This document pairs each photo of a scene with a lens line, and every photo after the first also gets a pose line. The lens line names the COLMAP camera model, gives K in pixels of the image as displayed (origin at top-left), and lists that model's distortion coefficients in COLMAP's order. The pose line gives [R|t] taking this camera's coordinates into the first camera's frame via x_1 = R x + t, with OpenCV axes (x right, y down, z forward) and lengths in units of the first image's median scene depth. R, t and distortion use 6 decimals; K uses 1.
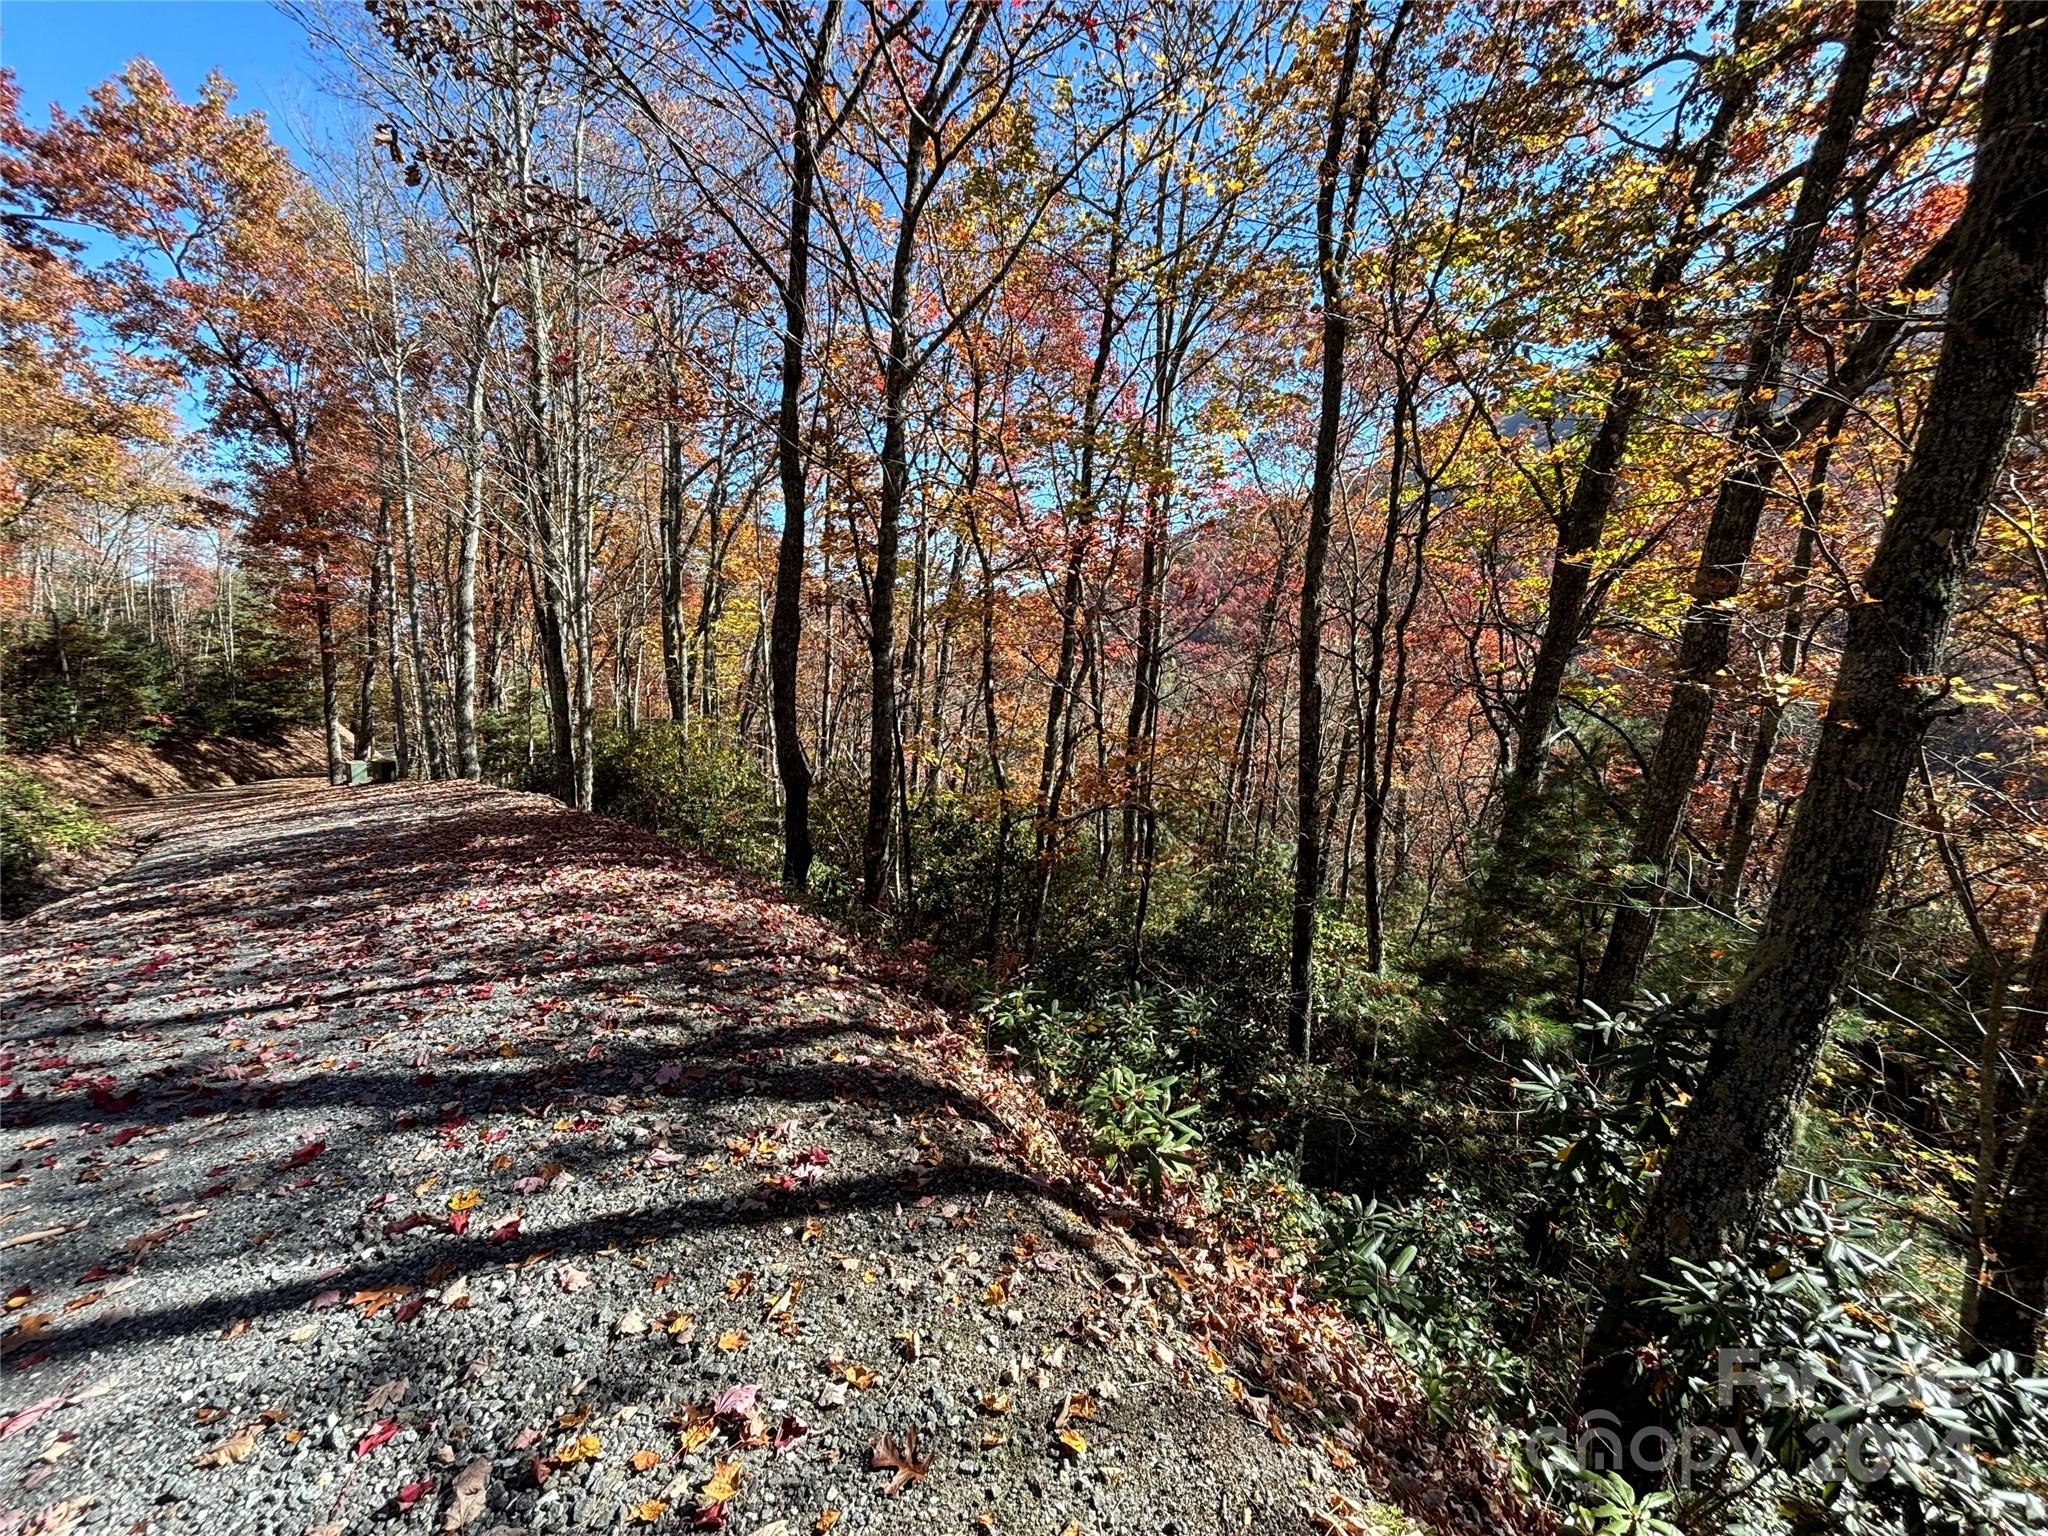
lens RADIAL K [[836.8, 0, 1022.4], [0, 836.8, 764.4], [0, 0, 1]] dist [0.000148, 0.002136]
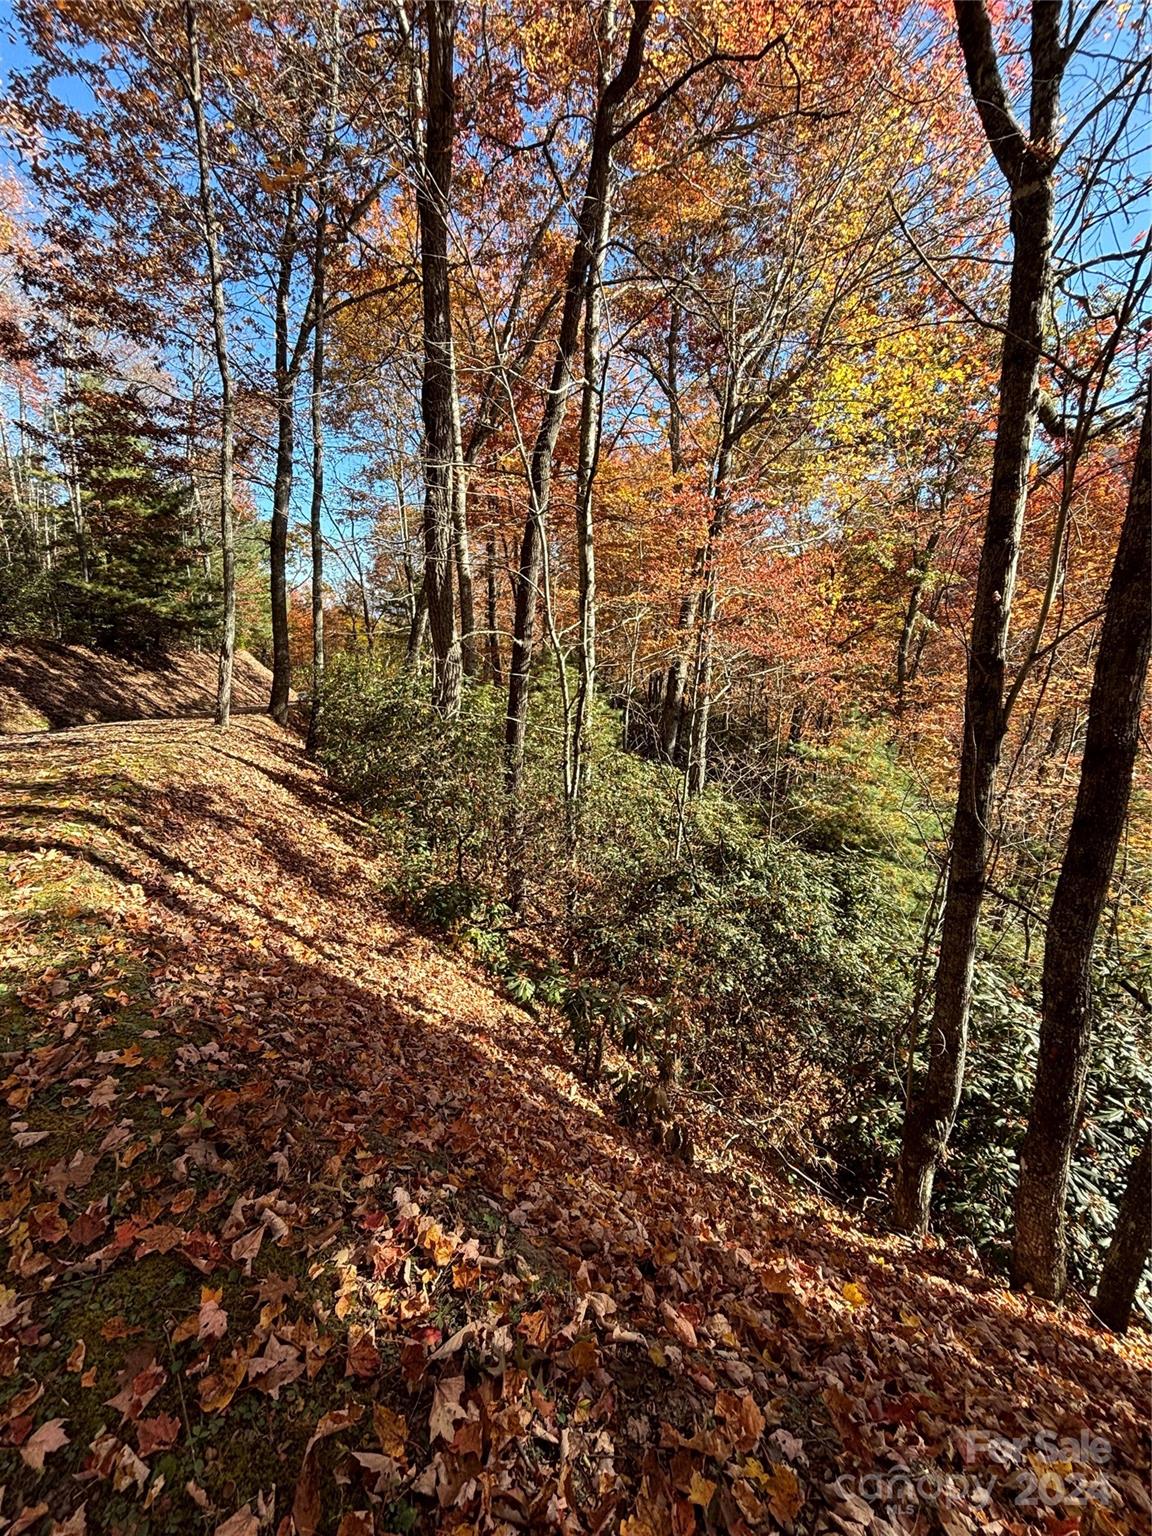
lens RADIAL K [[627.6, 0, 580.3], [0, 627.6, 769.7], [0, 0, 1]] dist [0.000148, 0.002136]
pose [[0.979656, 0.029919, -0.198441, -0.568348], [-0.016004, 0.997322, 0.071360, 0.017365], [0.200044, -0.066733, 0.977512, 0.704211]]
